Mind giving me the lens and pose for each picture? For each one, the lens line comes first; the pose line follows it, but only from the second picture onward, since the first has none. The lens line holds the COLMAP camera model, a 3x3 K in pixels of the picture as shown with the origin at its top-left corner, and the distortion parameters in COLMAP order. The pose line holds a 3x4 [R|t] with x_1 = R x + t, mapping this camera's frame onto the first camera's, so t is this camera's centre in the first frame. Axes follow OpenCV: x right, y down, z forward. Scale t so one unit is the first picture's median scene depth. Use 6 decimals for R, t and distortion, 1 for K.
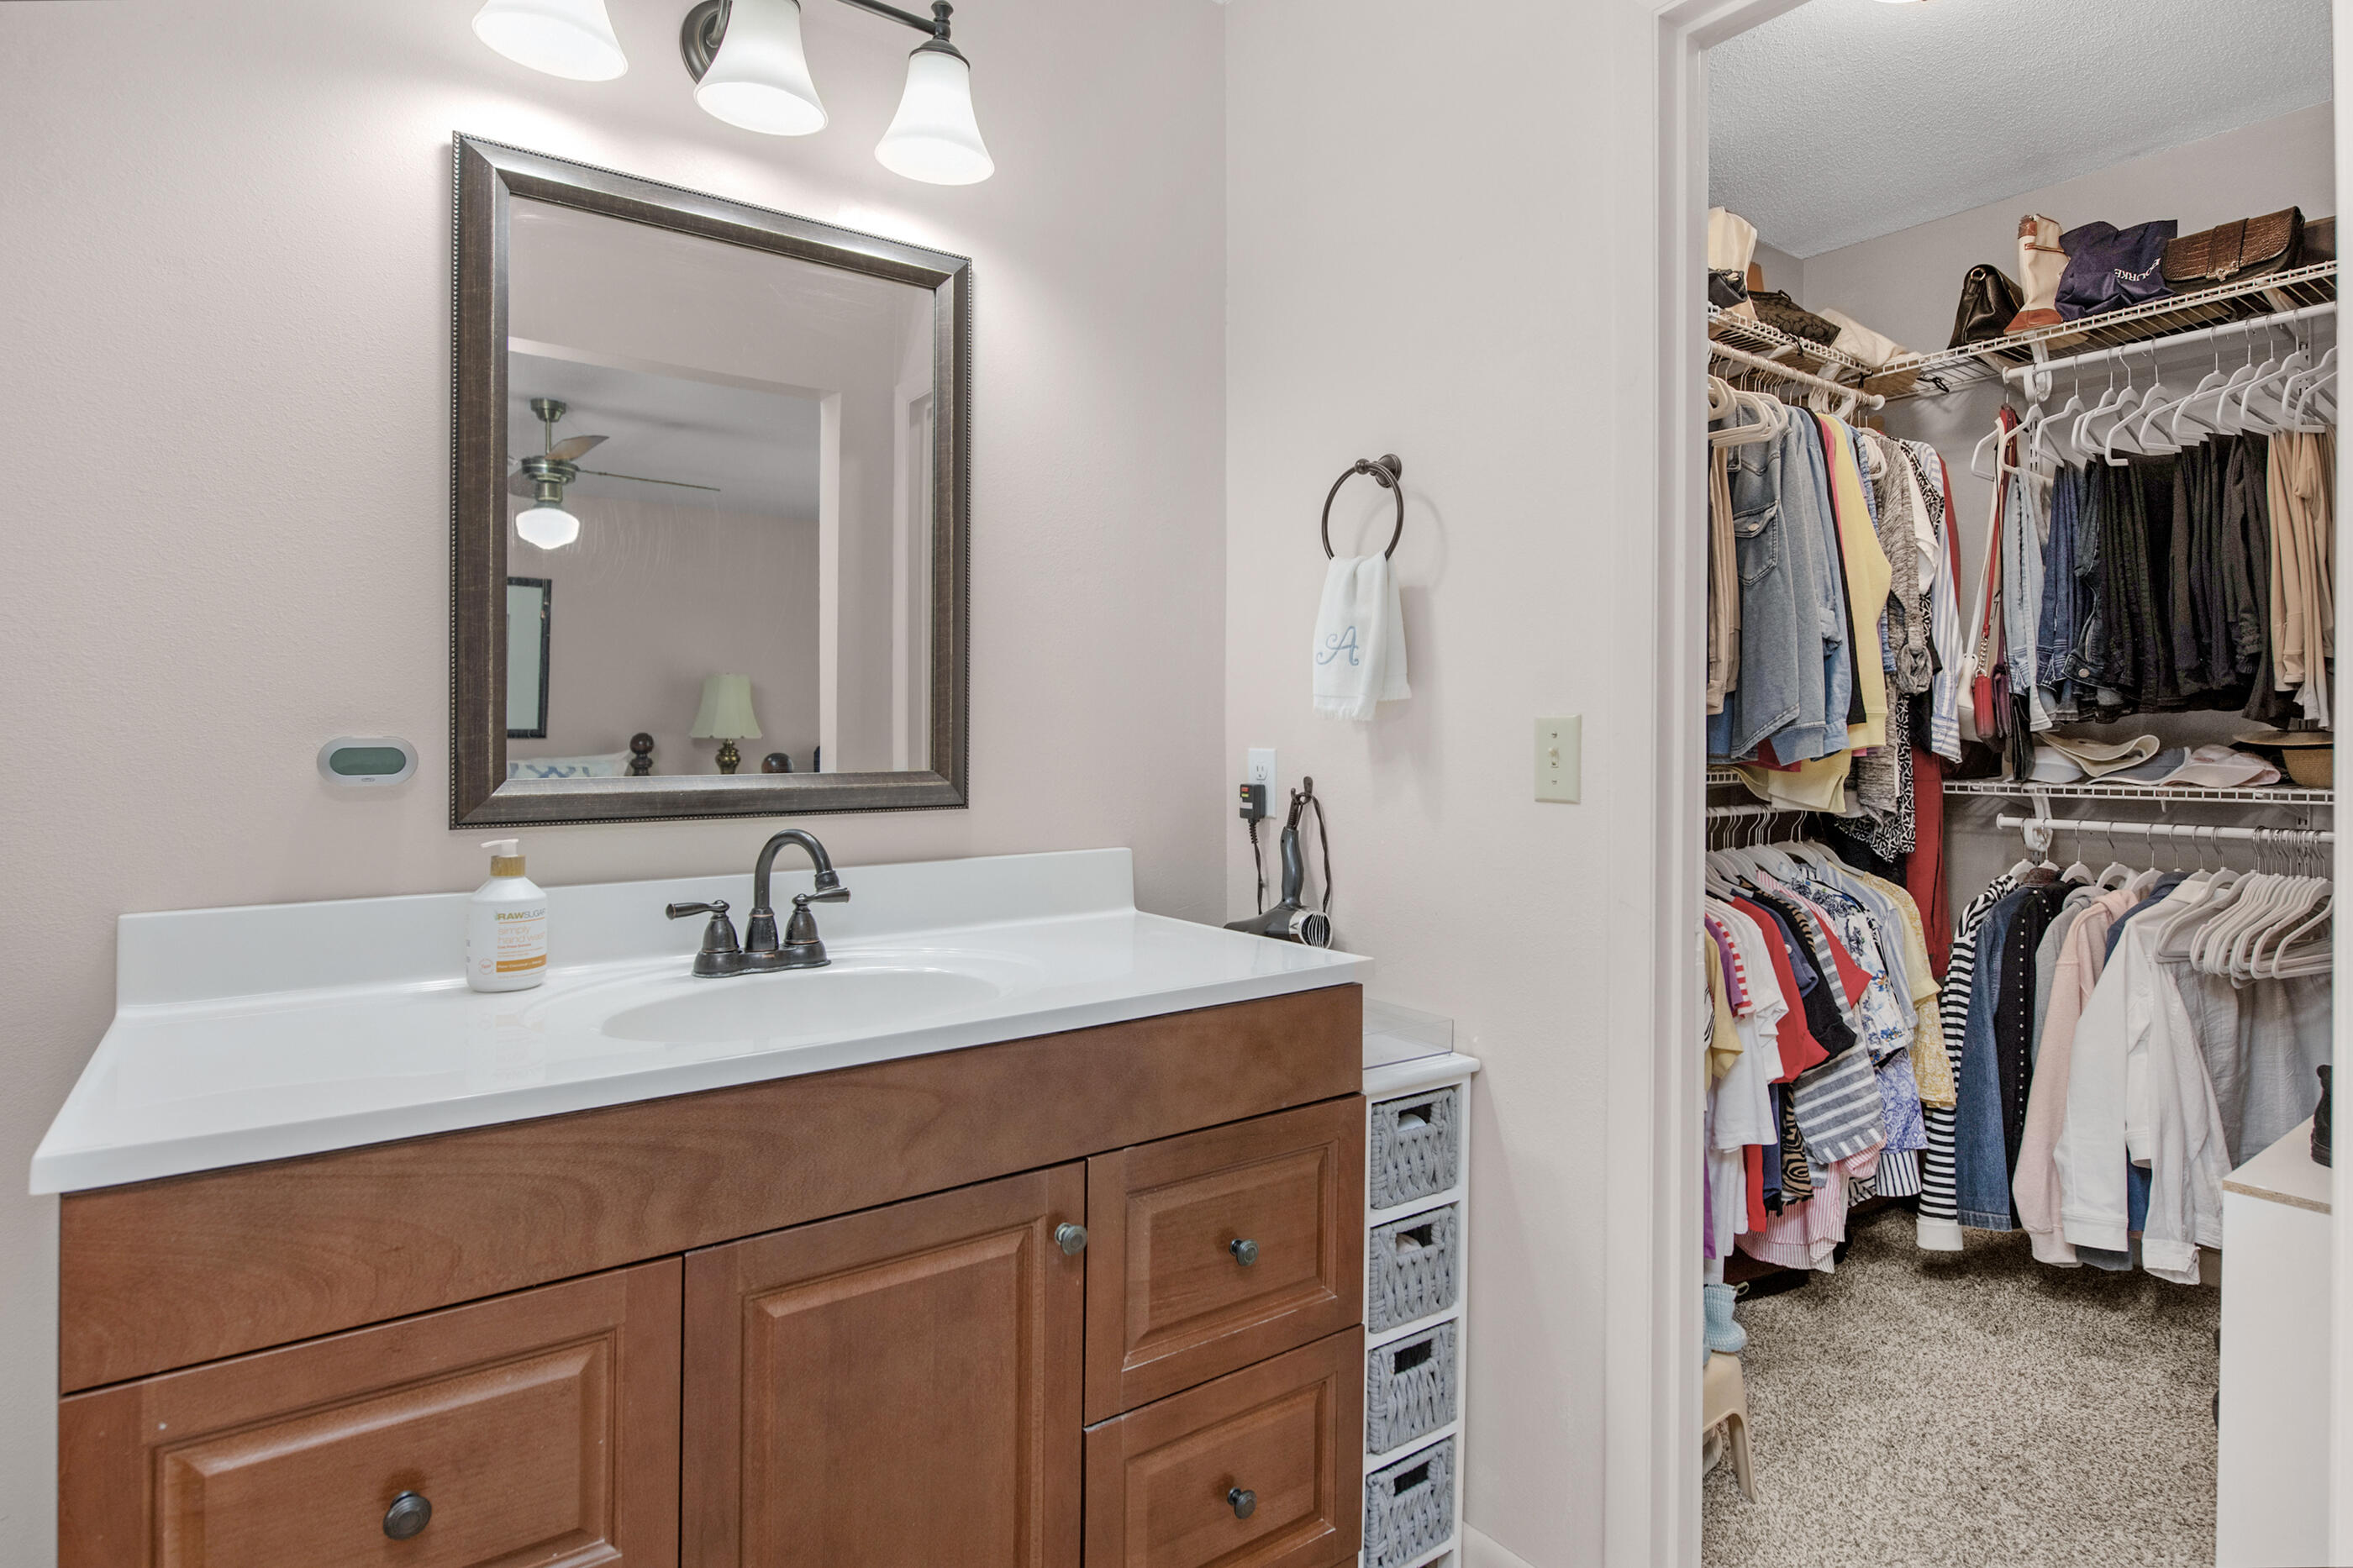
lens RADIAL K [[1255.1, 0, 1176.2], [0, 1255.1, 735.8], [0, 0, 1]] dist [-0.011202, -0.000938]
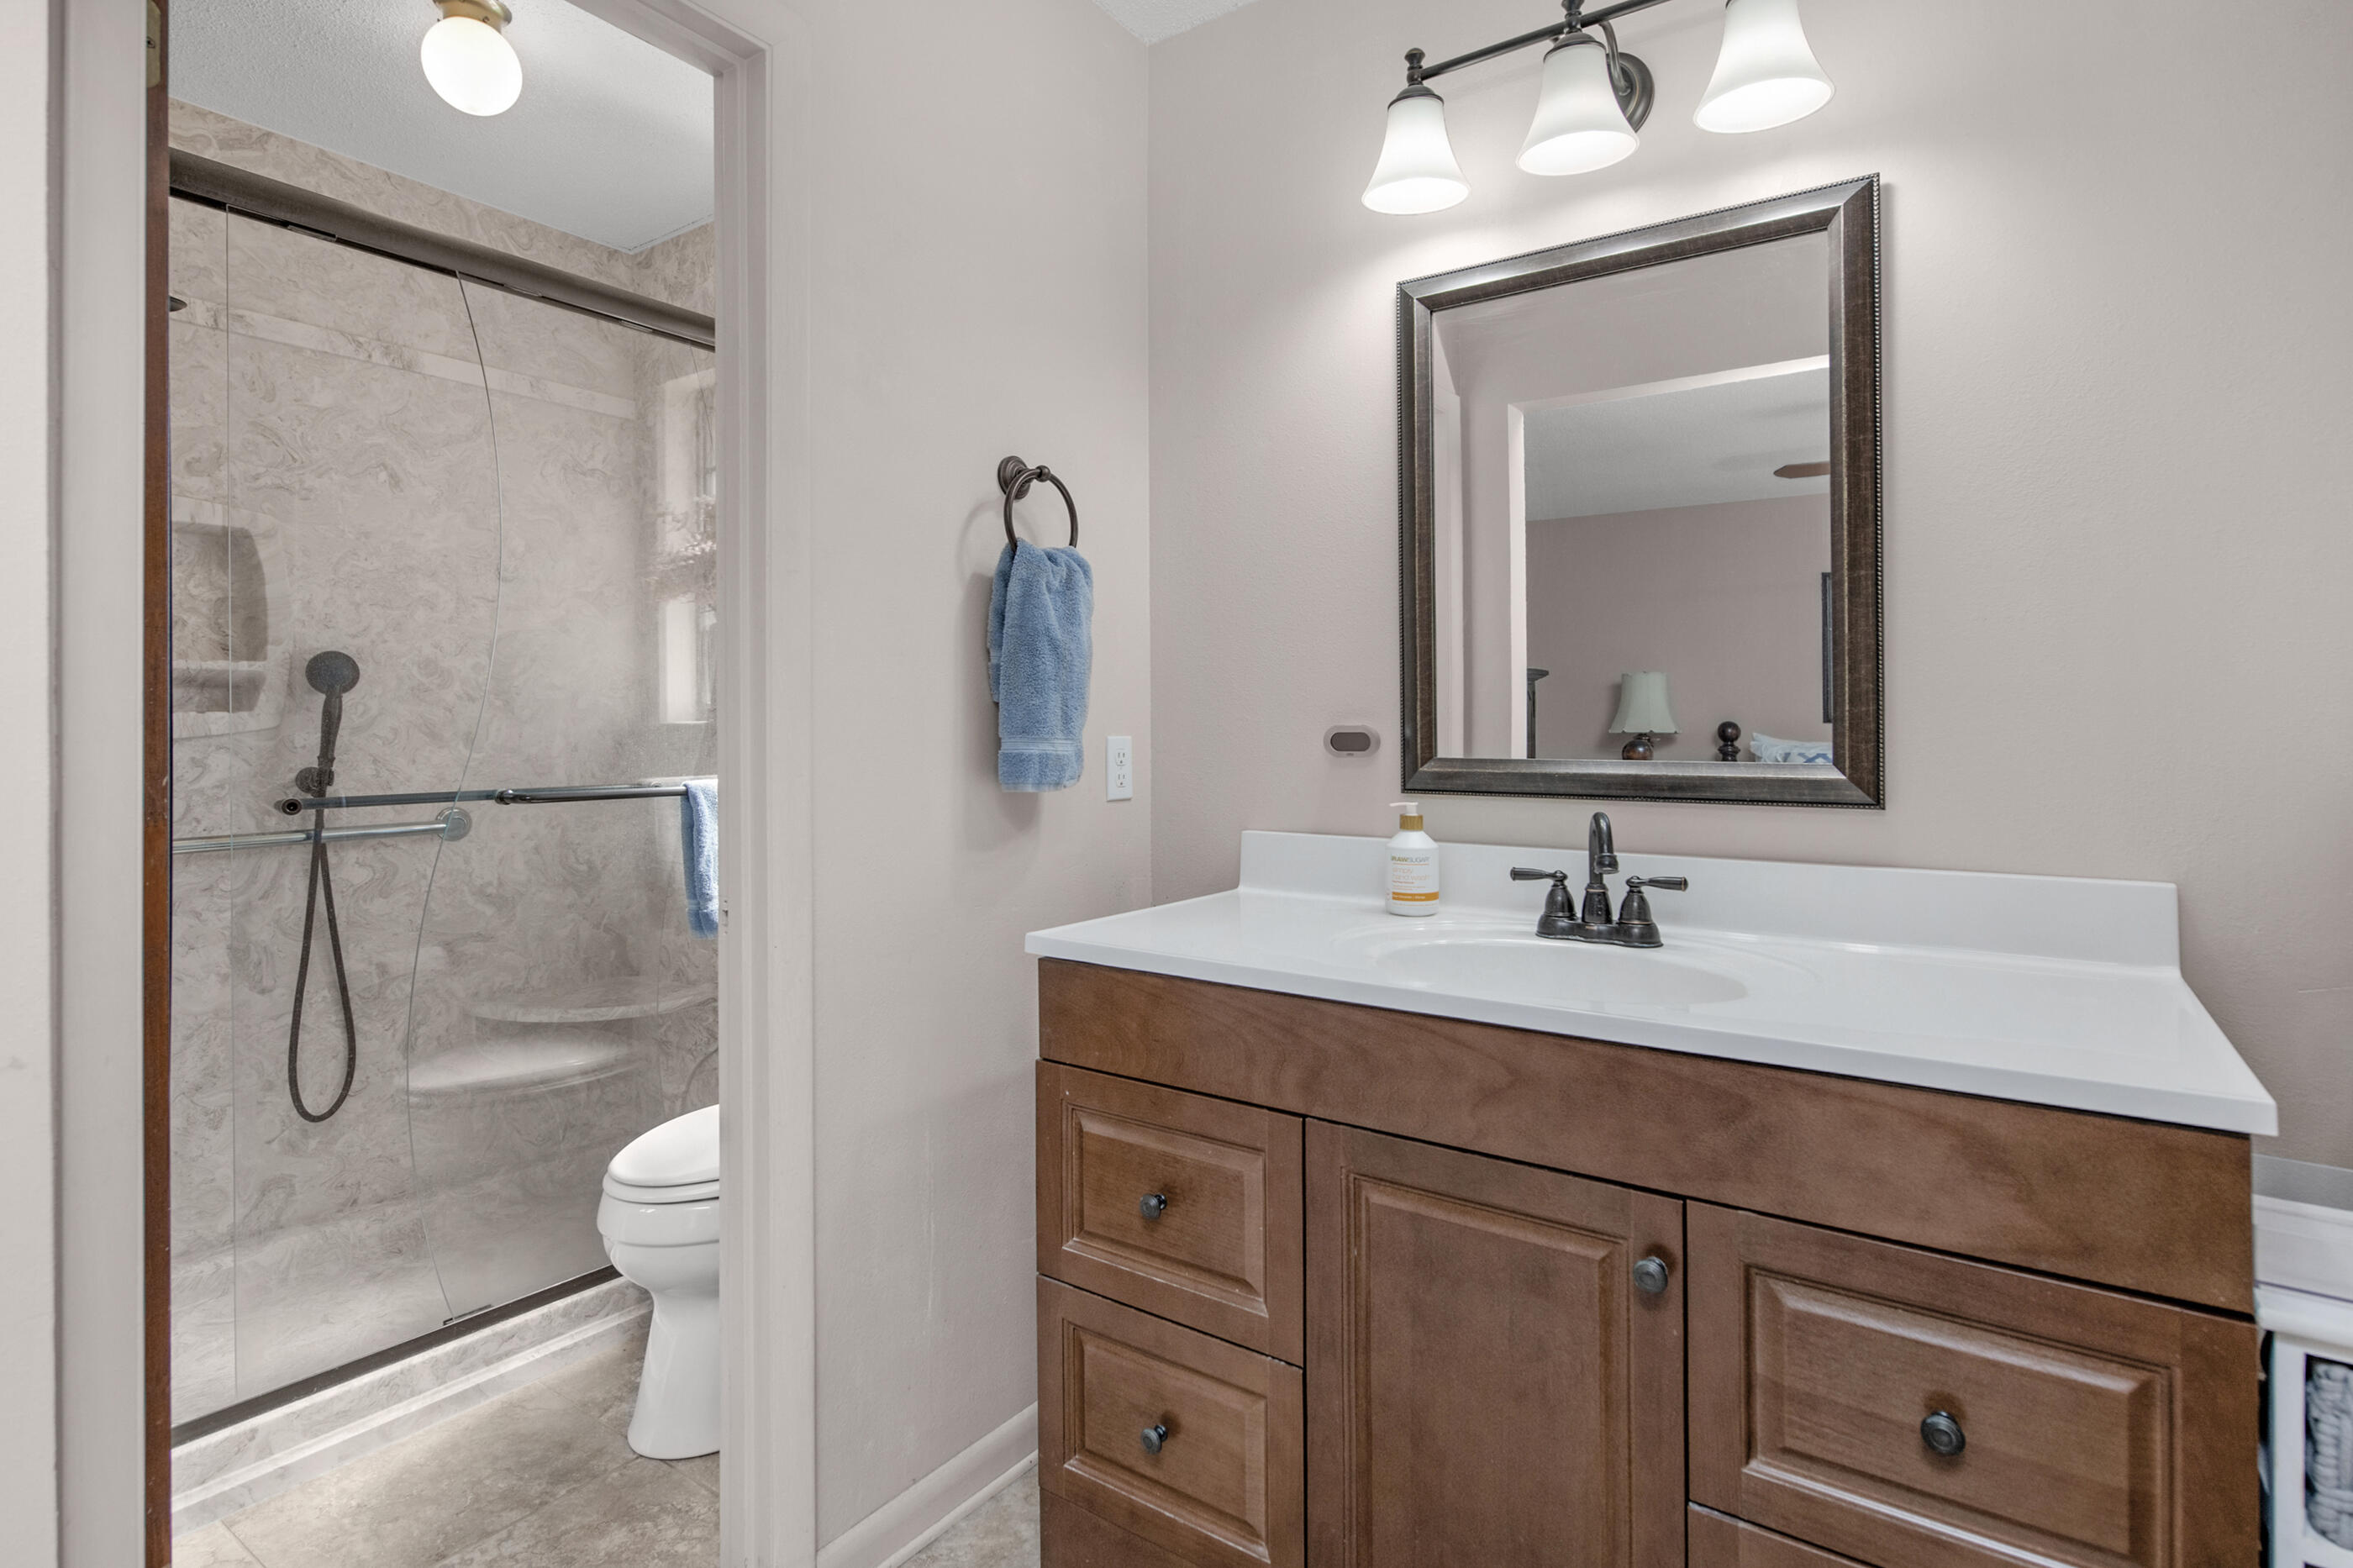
lens RADIAL K [[1169.2, 0, 1179.4], [0, 1169.2, 717.0], [0, 0, 1]] dist [-0.004125, -0.000824]
pose [[0.323727, -0.002318, -0.946148, 0.521262], [0.000455, 0.999997, -0.002294, -0.004959], [0.946150, 0.000312, 0.323728, 0.335977]]
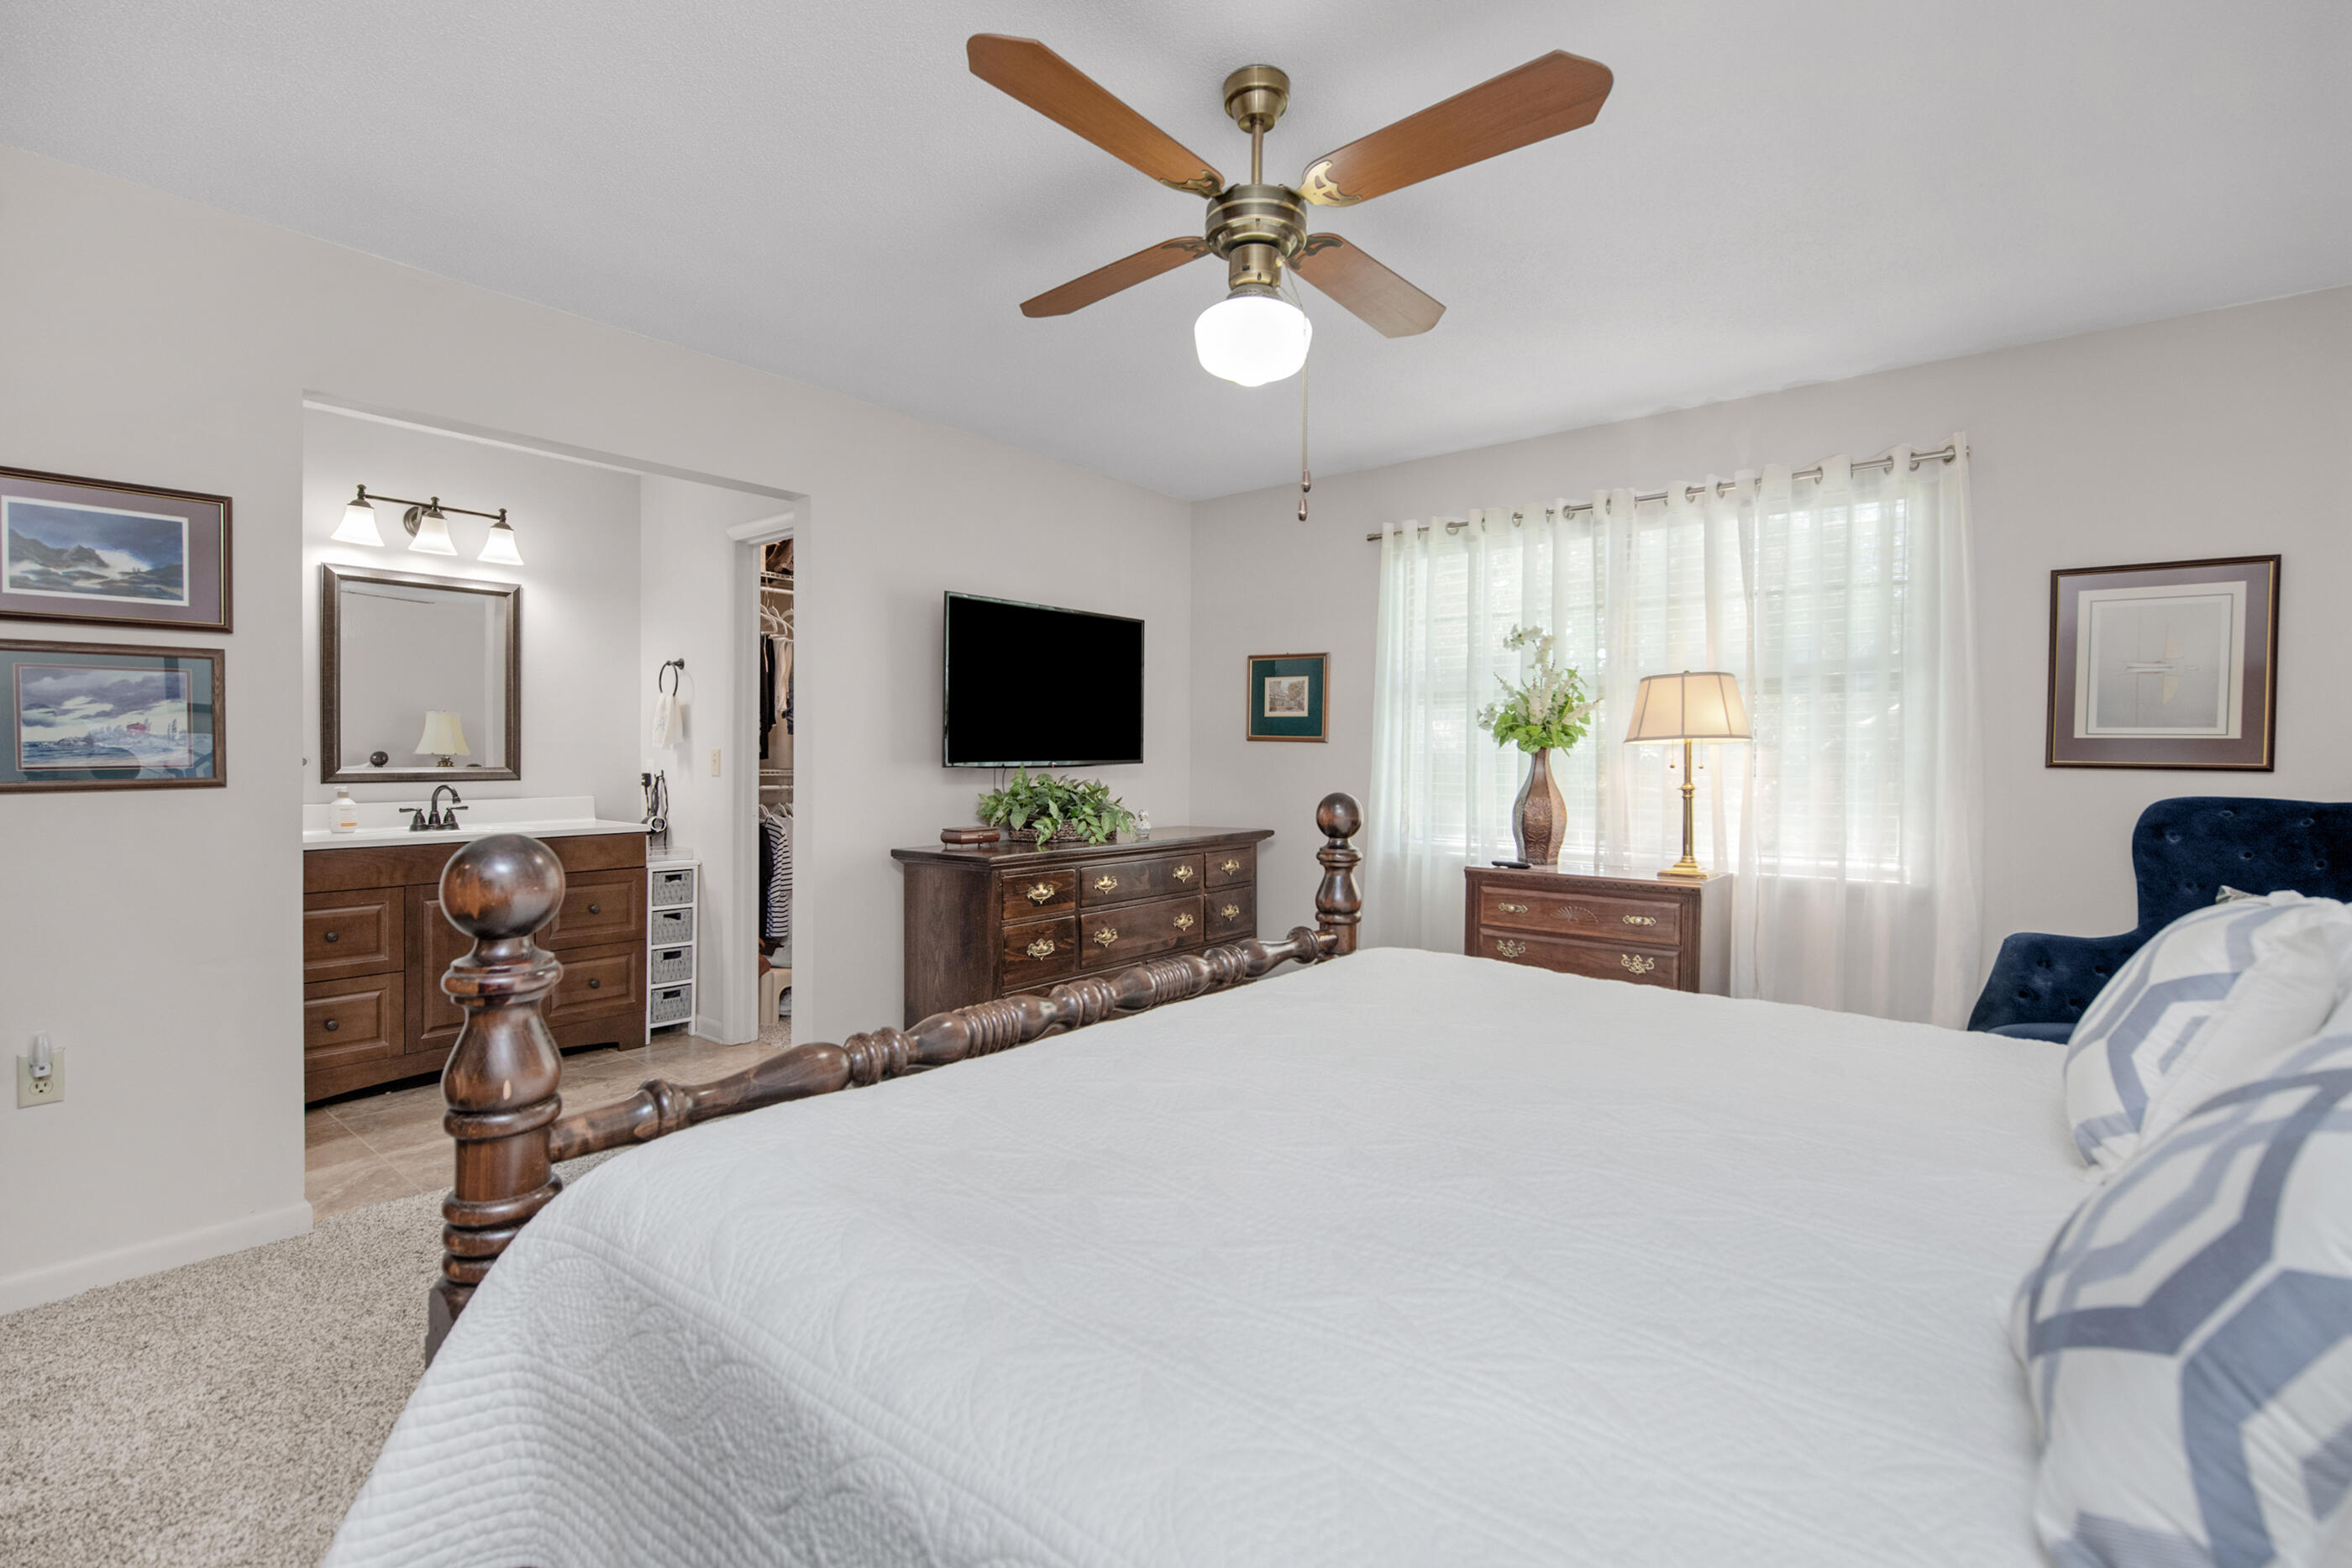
lens RADIAL K [[1061.9, 0, 1174.3], [0, 1061.9, 770.9], [0, 0, 1]] dist [-0.011663, 0.000205]
pose [[0.968576, 0.004969, 0.248669, 0.804146], [-0.009932, 0.999776, 0.018708, -0.027184], [-0.248520, -0.020590, 0.968408, -2.011358]]
